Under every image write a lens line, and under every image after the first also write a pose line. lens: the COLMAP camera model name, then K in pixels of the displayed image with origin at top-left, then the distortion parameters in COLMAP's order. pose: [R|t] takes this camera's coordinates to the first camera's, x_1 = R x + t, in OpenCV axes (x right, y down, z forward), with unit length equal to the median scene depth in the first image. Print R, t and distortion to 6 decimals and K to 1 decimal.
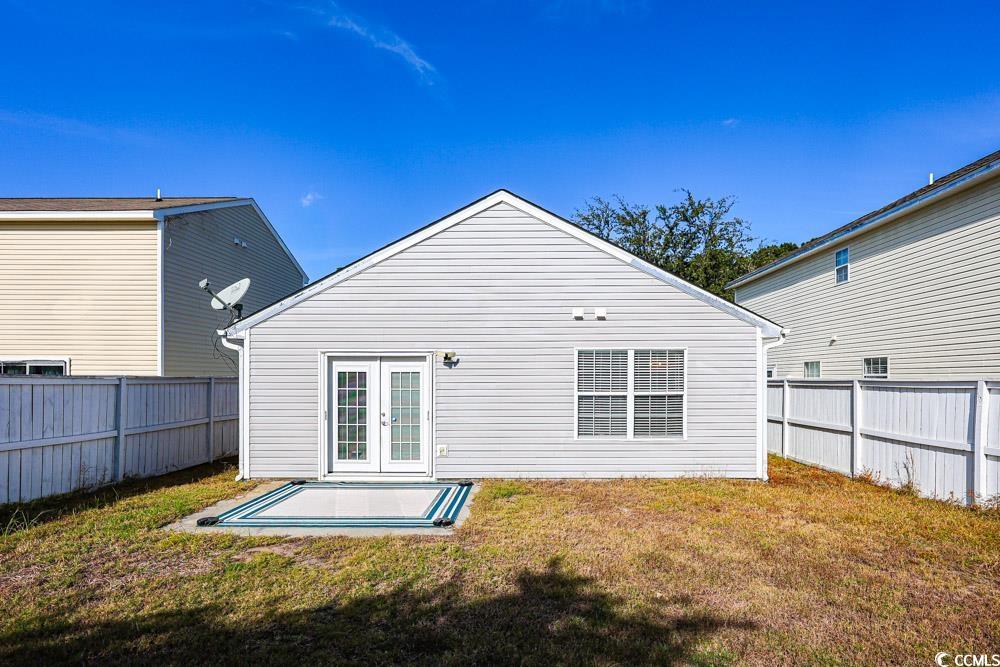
lens RADIAL K [[524.2, 0, 509.3], [0, 524.2, 372.5], [0, 0, 1]] dist [-0.000162, -0.000030]
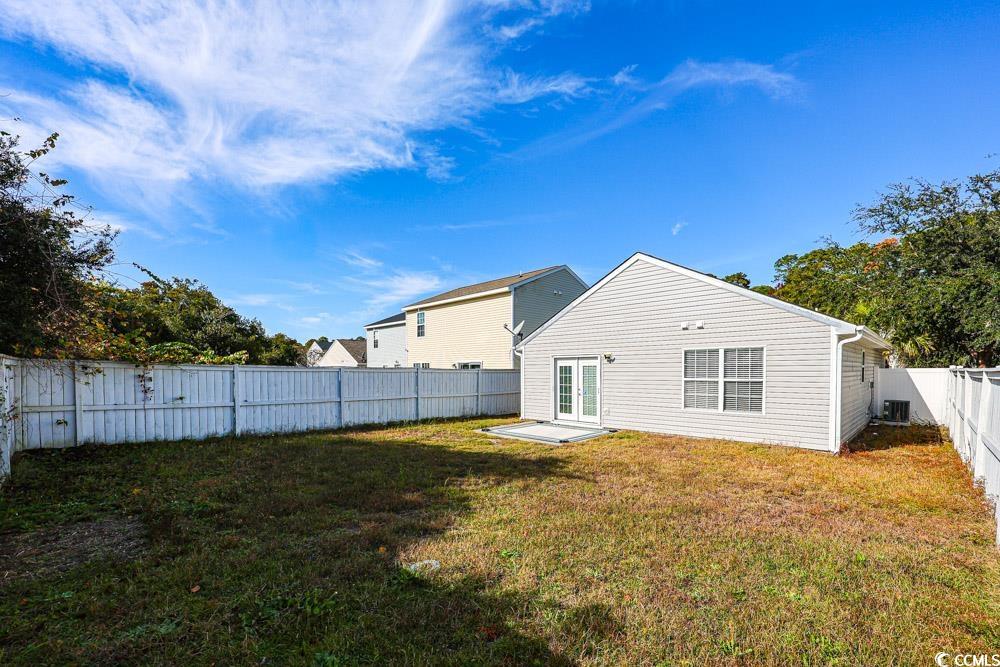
lens RADIAL K [[418.4, 0, 502.5], [0, 418.4, 368.3], [0, 0, 1]] dist [-0.000558, -0.000029]
pose [[0.706393, -0.004829, -0.707803, 0.604406], [0.008827, 0.999959, 0.001987, 0.001860], [0.707765, -0.007651, 0.706407, -0.207531]]
